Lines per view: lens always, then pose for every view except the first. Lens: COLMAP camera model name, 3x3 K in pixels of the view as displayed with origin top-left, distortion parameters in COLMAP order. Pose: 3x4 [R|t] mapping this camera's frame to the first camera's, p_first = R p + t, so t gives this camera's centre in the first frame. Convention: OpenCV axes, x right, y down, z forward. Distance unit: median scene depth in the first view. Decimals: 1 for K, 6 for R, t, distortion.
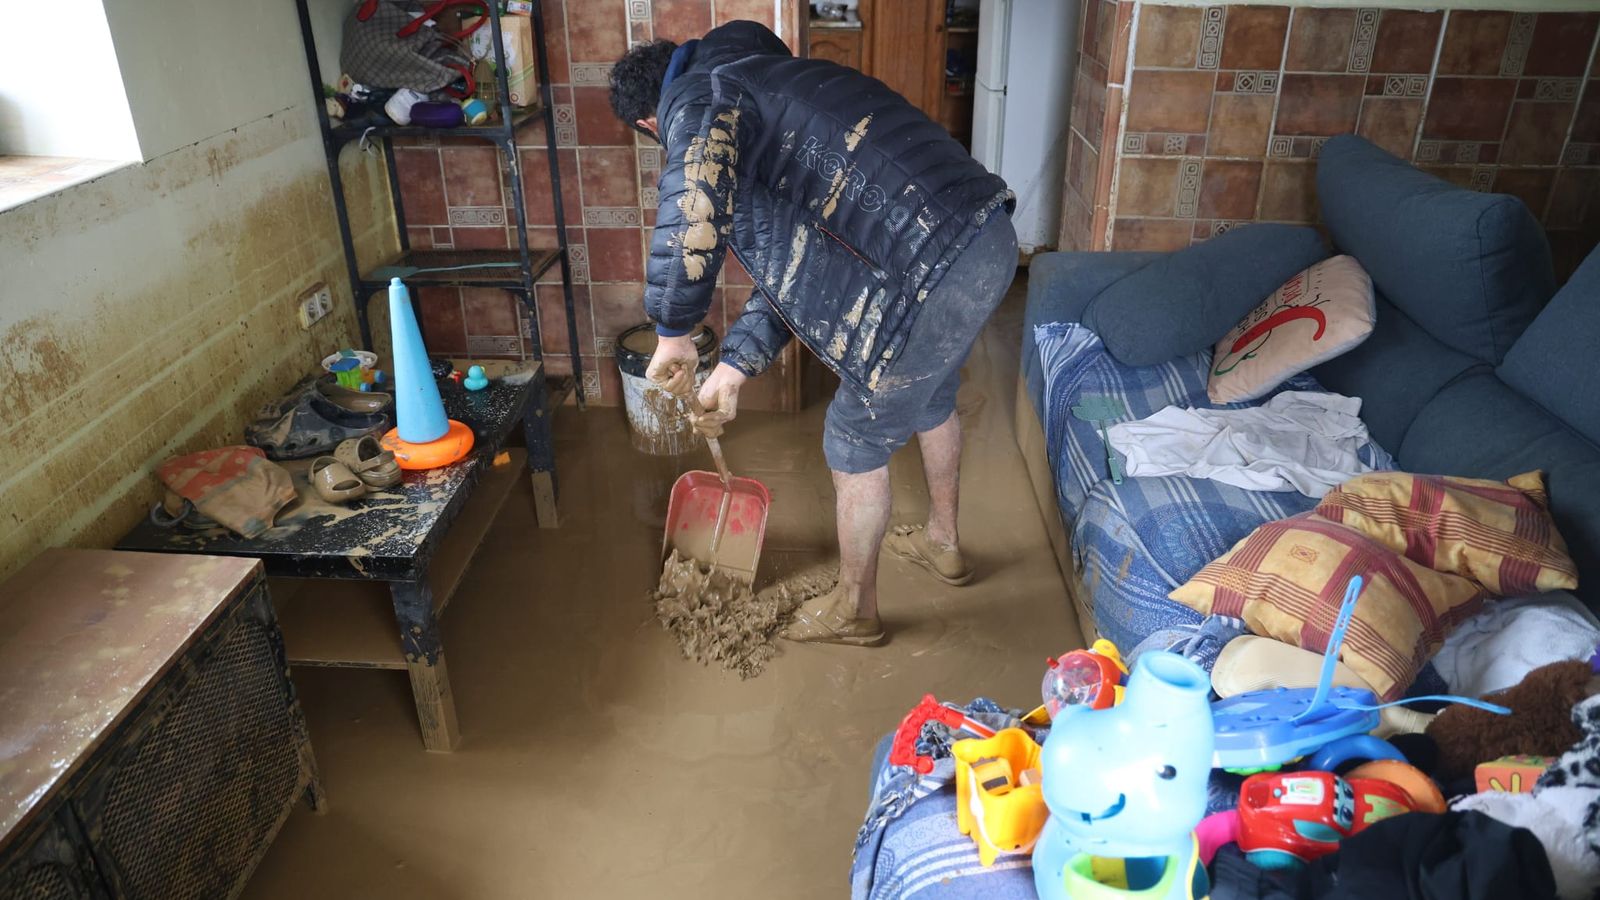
lens RADIAL K [[1127.3, 0, 813.3], [0, 1127.3, 459.6], [0, 0, 1]] dist [-0.075902, 0.059240]
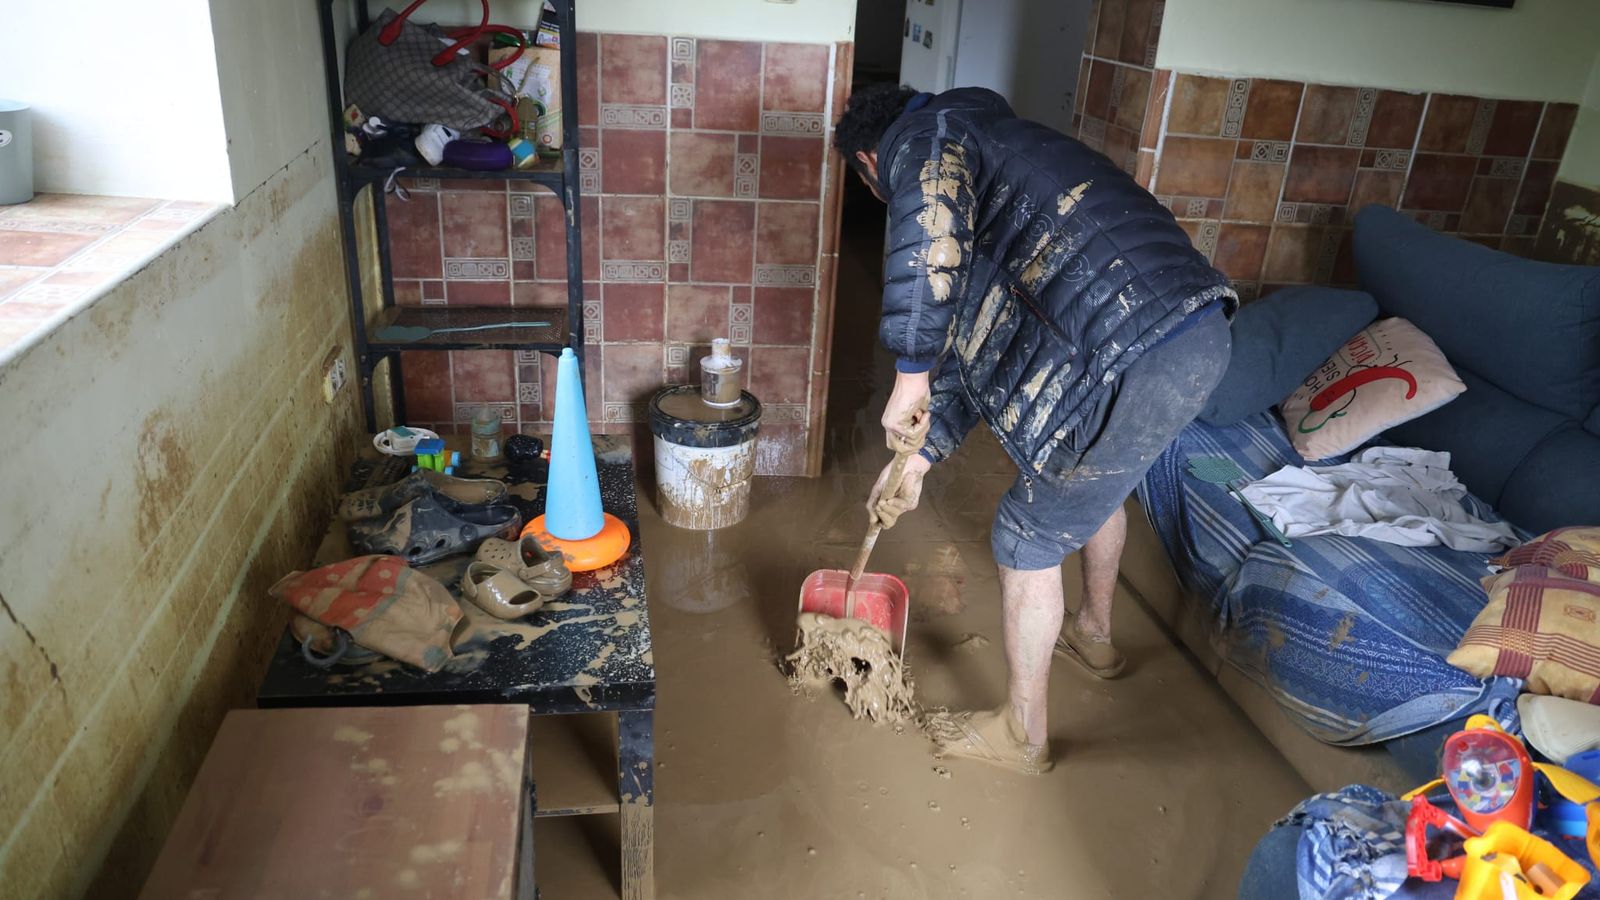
lens RADIAL K [[1127.3, 0, 817.3], [0, 1127.3, 454.9], [0, 0, 1]] dist [-0.075902, 0.059240]
pose [[0.969838, -0.029738, 0.241931, -0.352495], [0.039428, 0.998598, -0.035310, -0.038998], [-0.240541, 0.043784, 0.969651, 0.112411]]
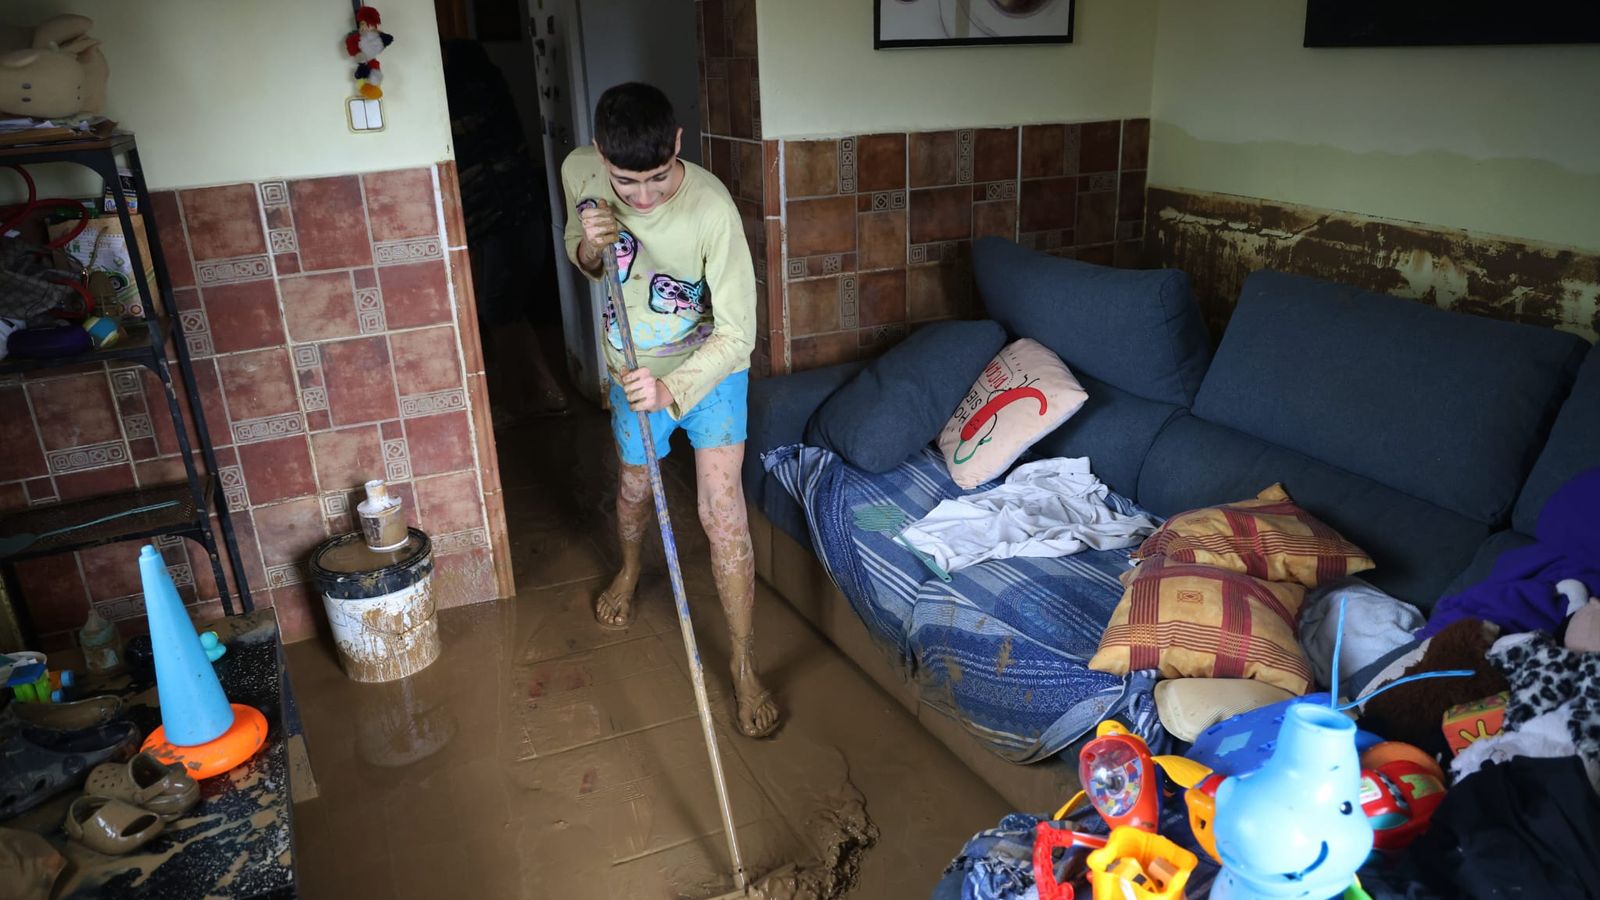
lens RADIAL K [[1127.3, 0, 812.8], [0, 1127.3, 458.1], [0, 0, 1]] dist [-0.075902, 0.059240]
pose [[0.879256, -0.194821, 0.434688, -0.253851], [0.243727, 0.968039, -0.059132, -0.054614], [-0.409275, 0.157938, 0.898638, 0.080626]]
